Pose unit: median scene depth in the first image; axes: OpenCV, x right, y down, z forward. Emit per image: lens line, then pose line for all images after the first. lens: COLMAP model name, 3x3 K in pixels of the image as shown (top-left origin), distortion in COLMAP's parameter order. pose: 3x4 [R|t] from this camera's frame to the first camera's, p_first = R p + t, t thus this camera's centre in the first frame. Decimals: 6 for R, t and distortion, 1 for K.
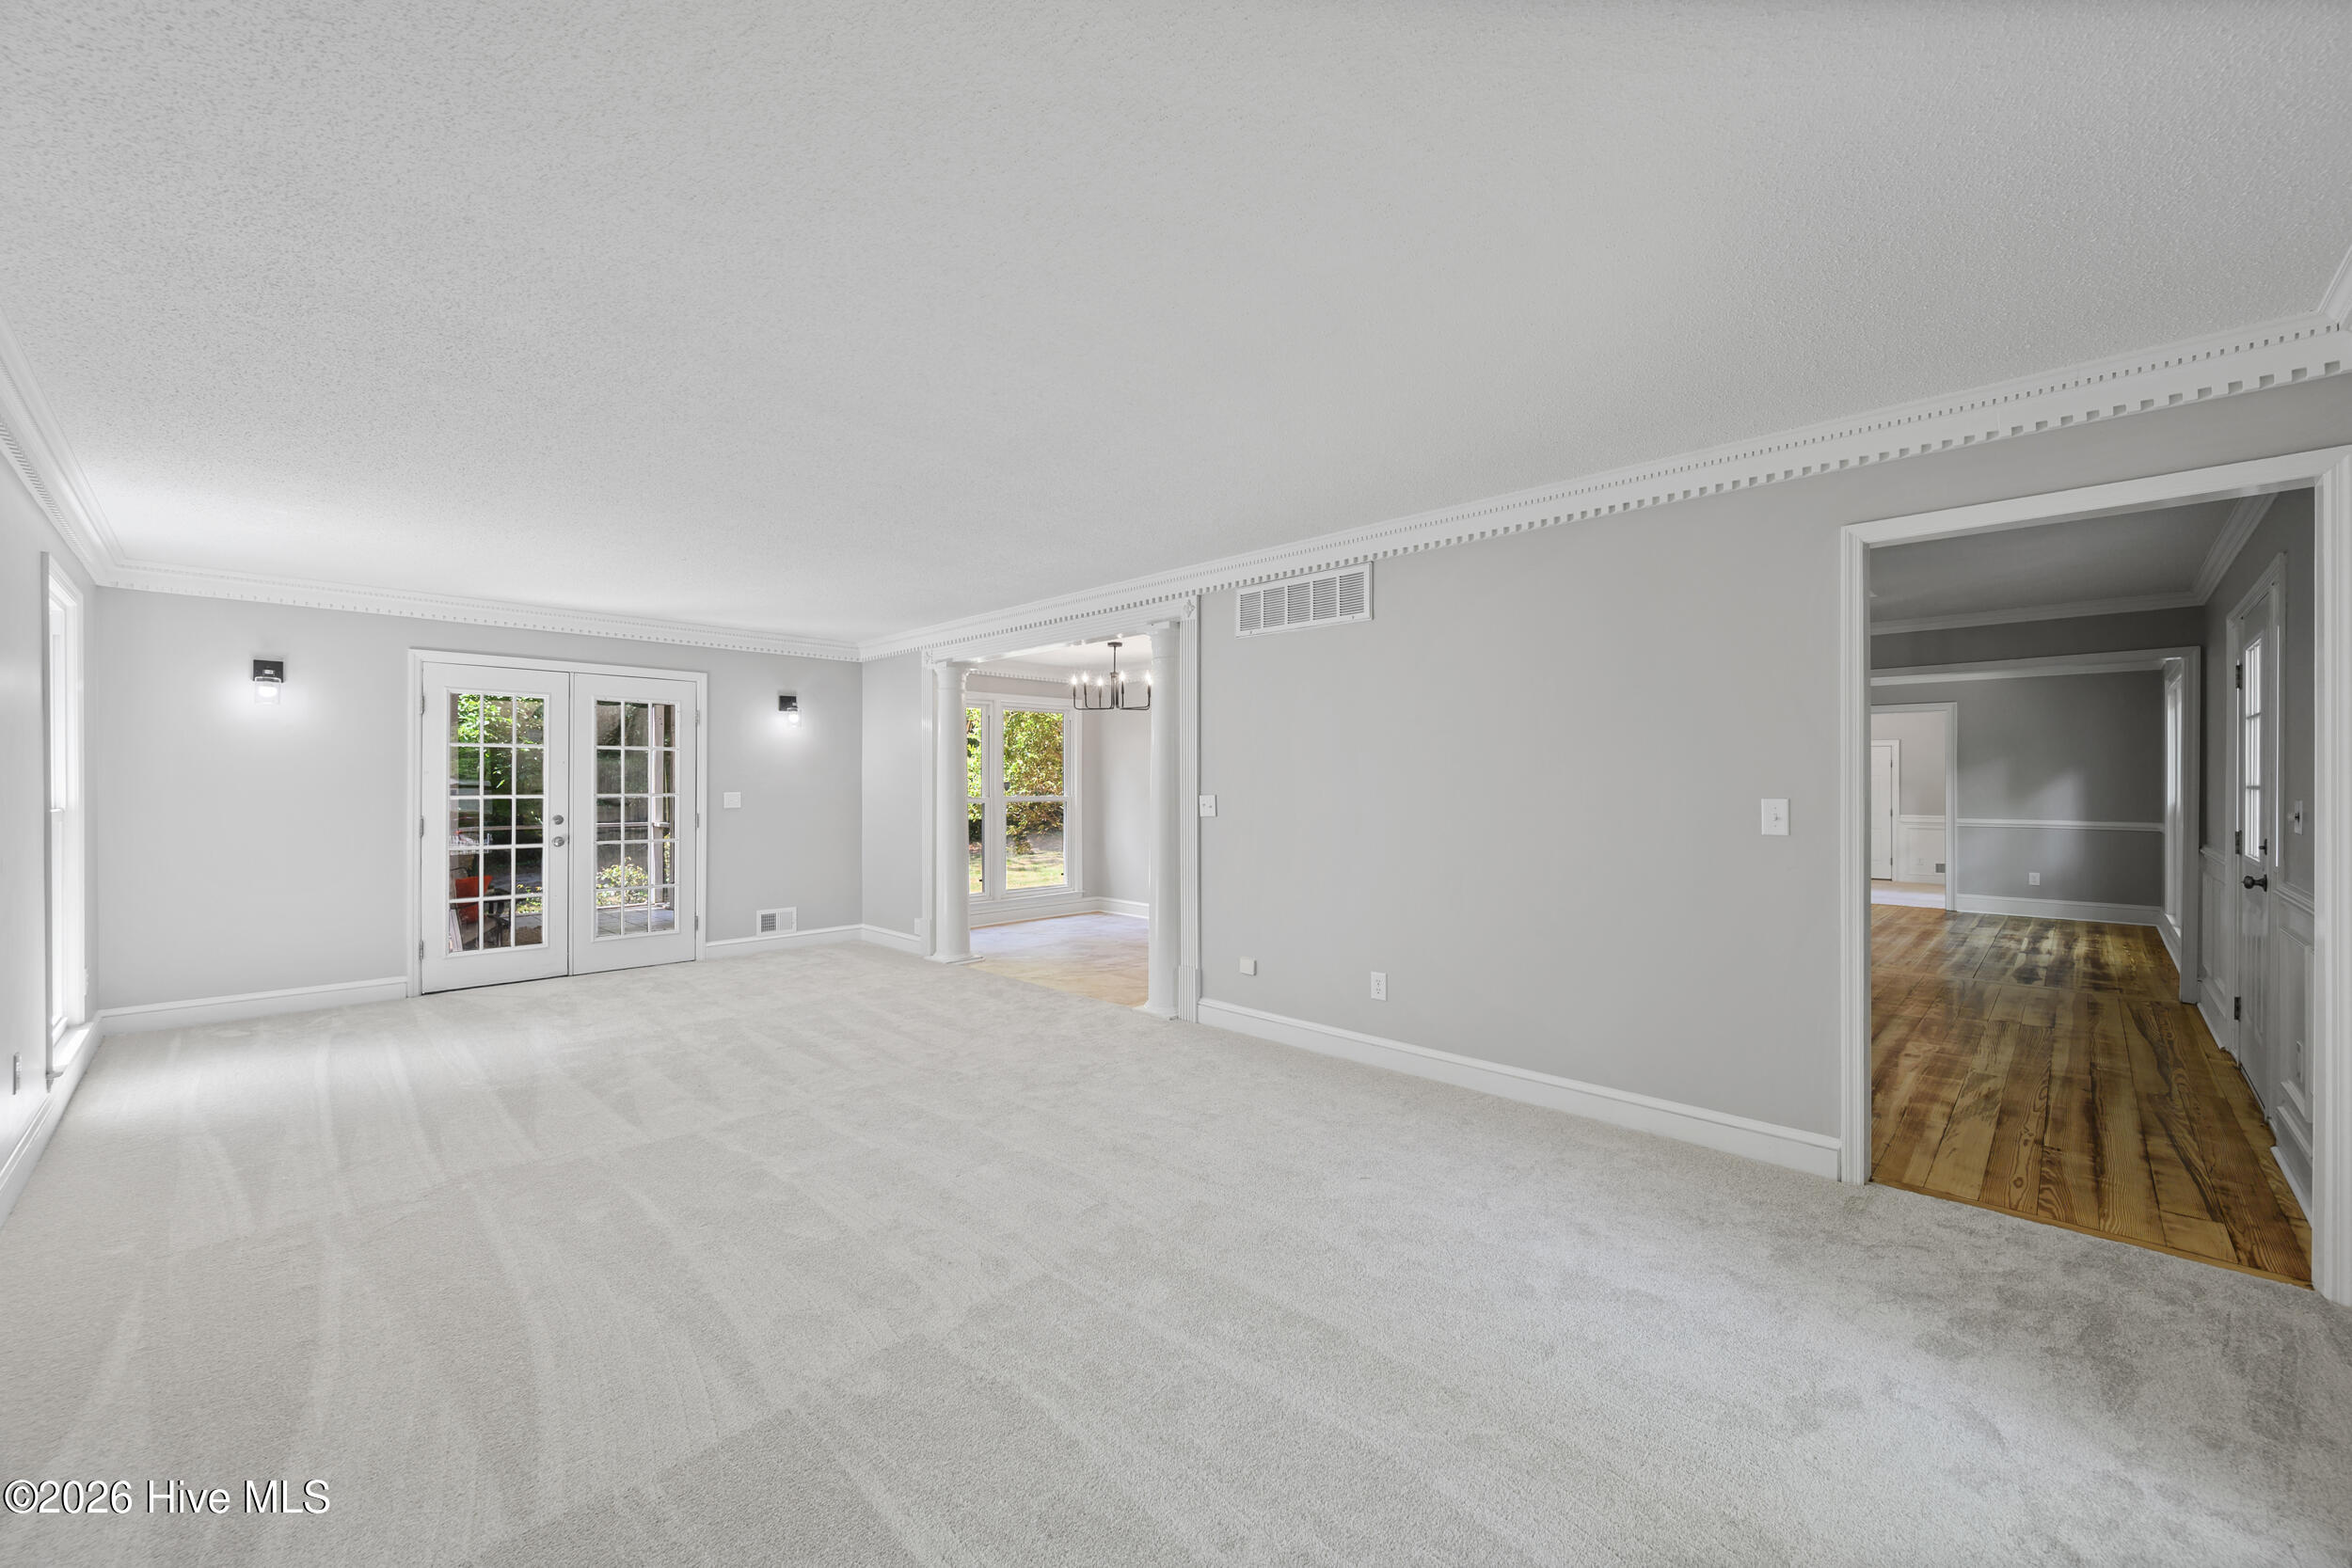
lens RADIAL K [[933.4, 0, 1193.2], [0, 933.4, 775.9], [0, 0, 1]] dist [0.001246, 0.000155]
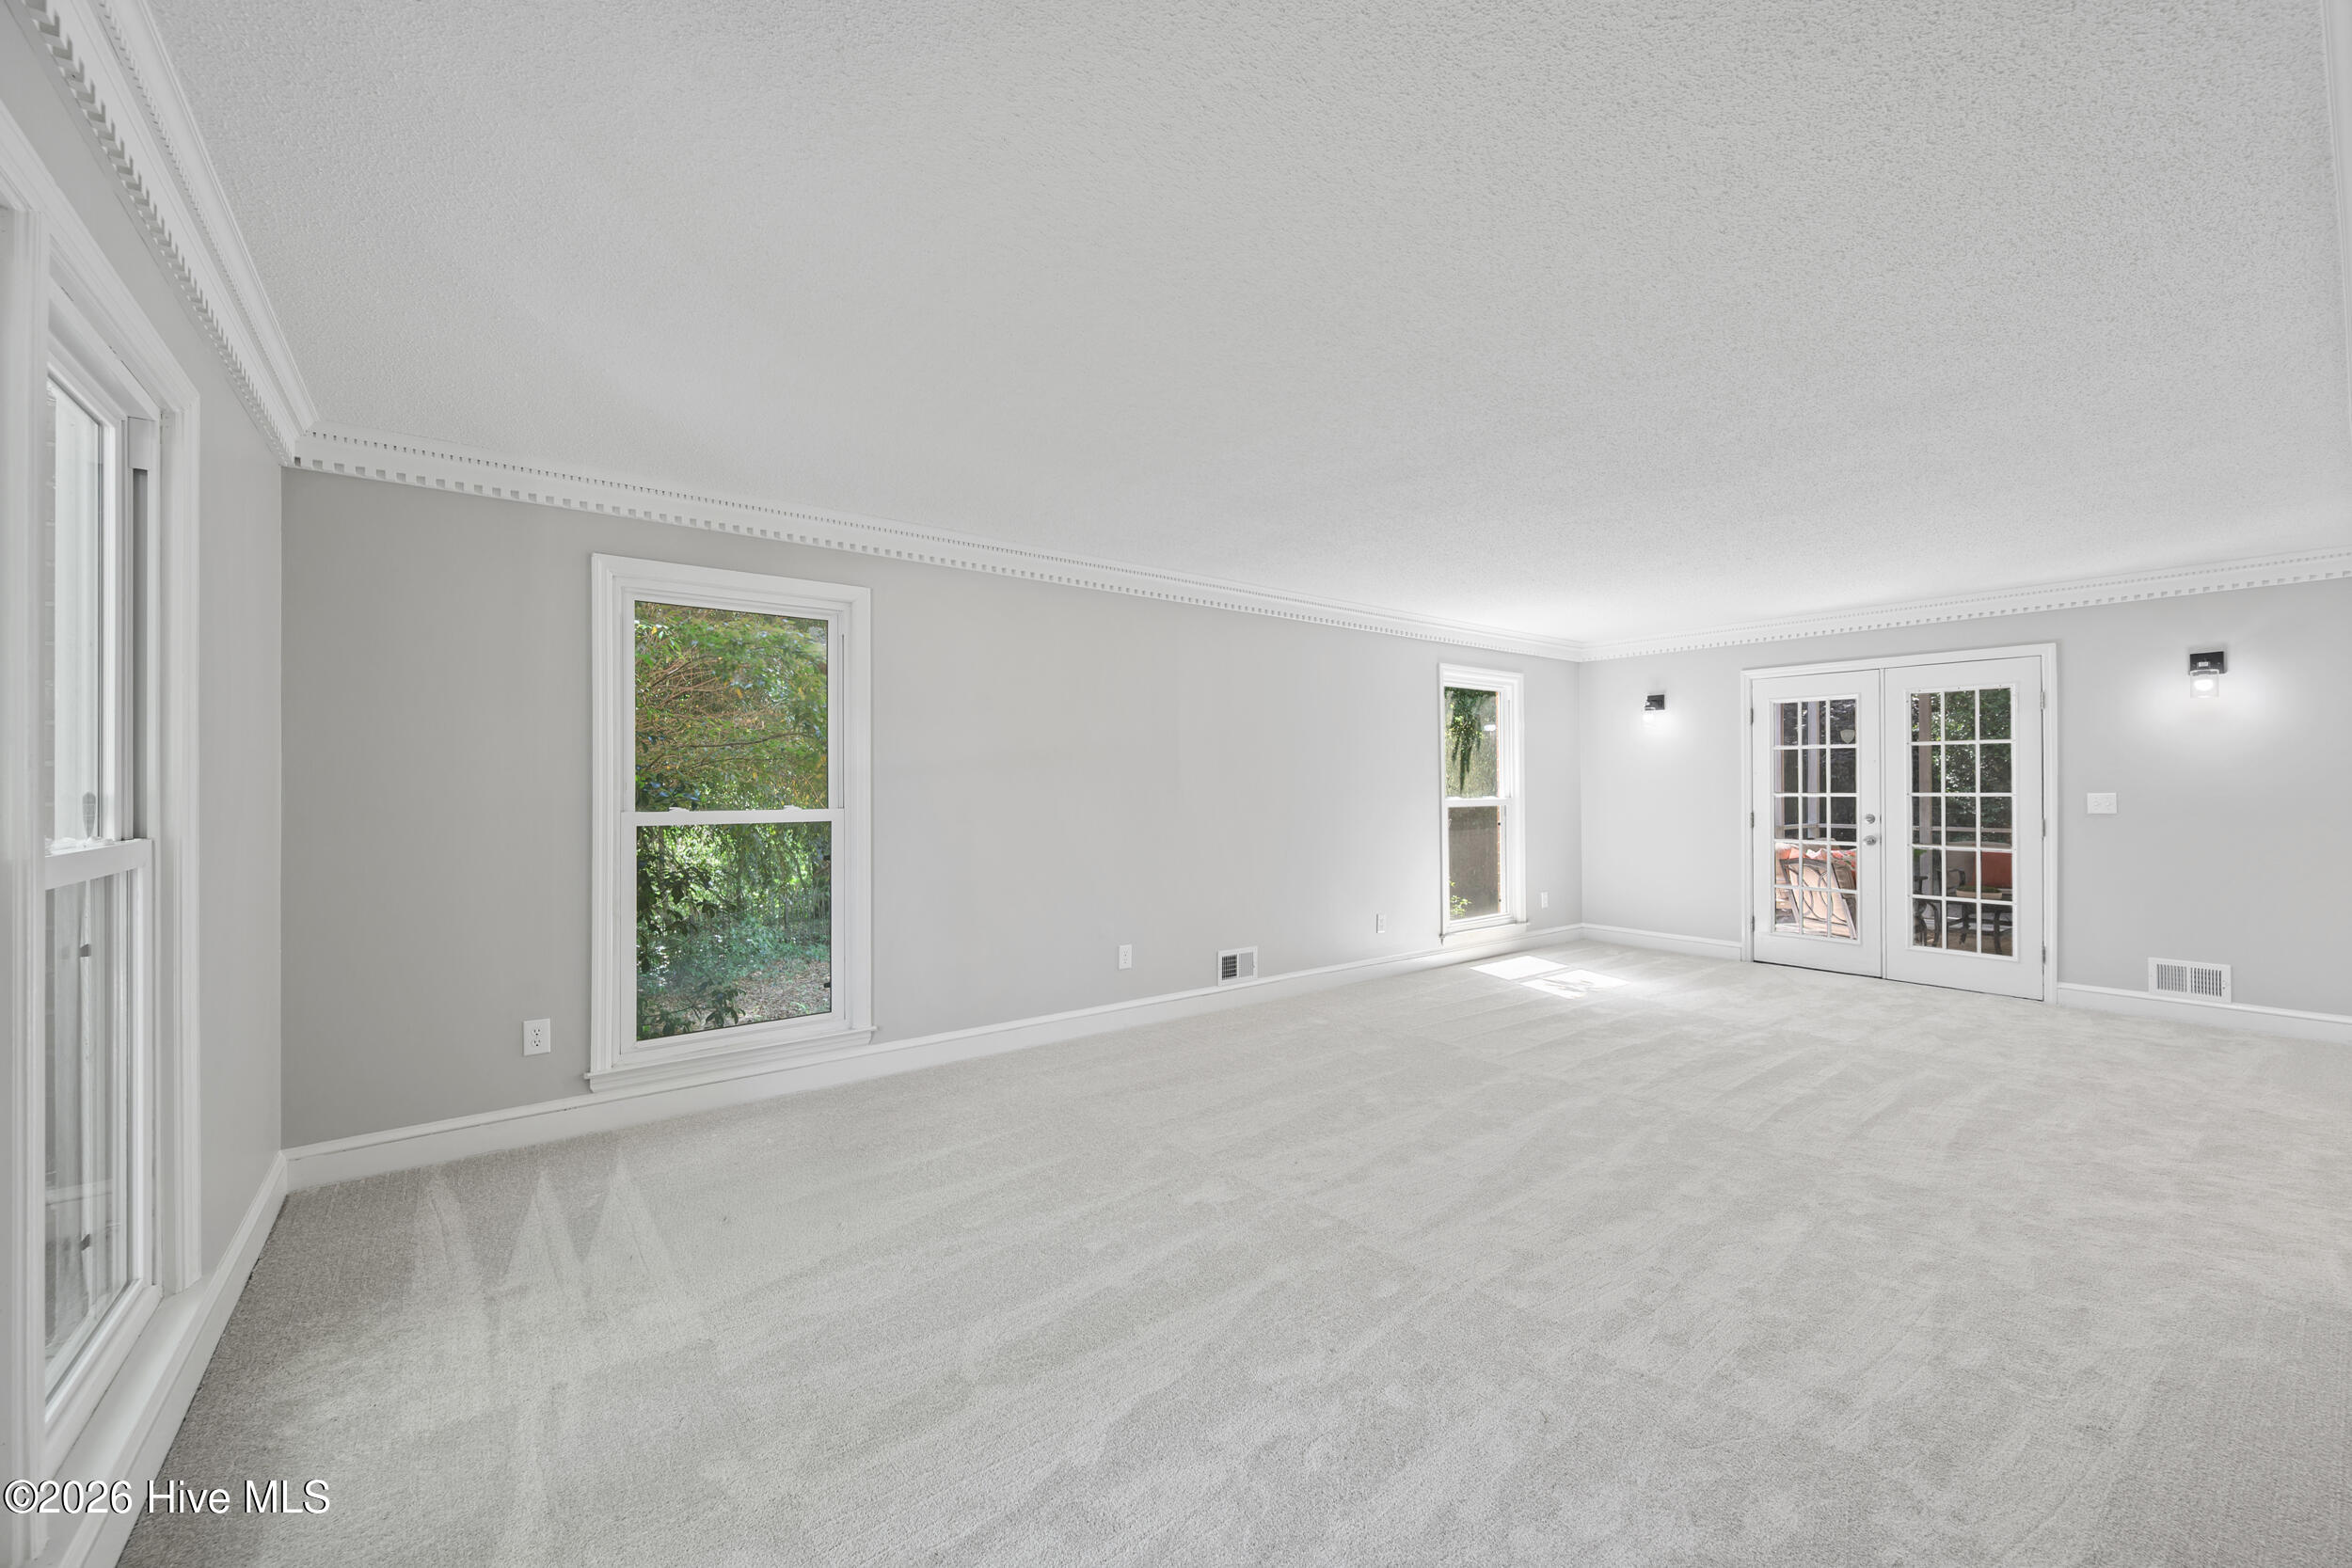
lens RADIAL K [[933.4, 0, 1178.6], [0, 933.4, 779.1], [0, 0, 1]] dist [0.001246, 0.000155]
pose [[-0.150474, -0.007237, -0.988587, 0.387490], [0.012281, 0.999882, -0.009189, 0.004408], [0.988538, -0.013524, -0.150368, 0.395041]]
